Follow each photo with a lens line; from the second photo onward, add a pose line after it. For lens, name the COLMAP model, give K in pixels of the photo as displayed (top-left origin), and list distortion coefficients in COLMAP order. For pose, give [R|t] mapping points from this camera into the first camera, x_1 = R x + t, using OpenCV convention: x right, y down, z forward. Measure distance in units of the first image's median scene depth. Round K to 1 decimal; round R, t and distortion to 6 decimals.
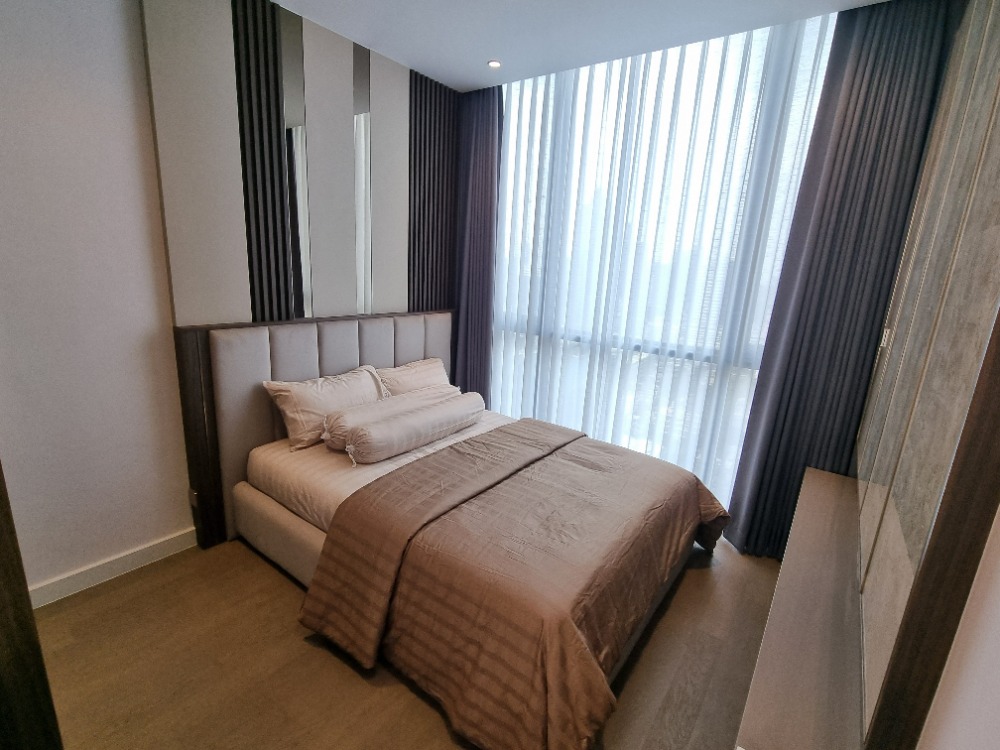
lens RADIAL K [[465.2, 0, 502.4], [0, 465.2, 375.8], [0, 0, 1]] dist [0.001099, -0.001514]
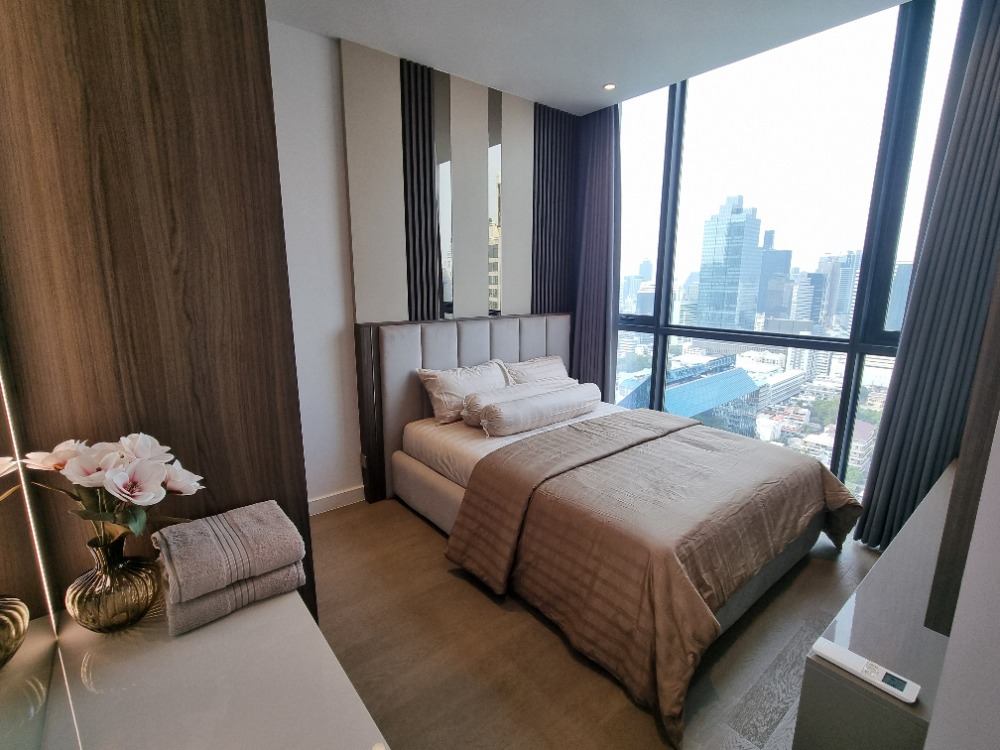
lens RADIAL K [[465.2, 0, 499.5], [0, 465.2, 378.1], [0, 0, 1]] dist [0.001099, -0.001514]
pose [[0.966791, 0.000128, -0.255570, 0.013319], [-0.010352, 0.999199, -0.038660, 0.087853], [0.255360, 0.040022, 0.966017, -0.137480]]
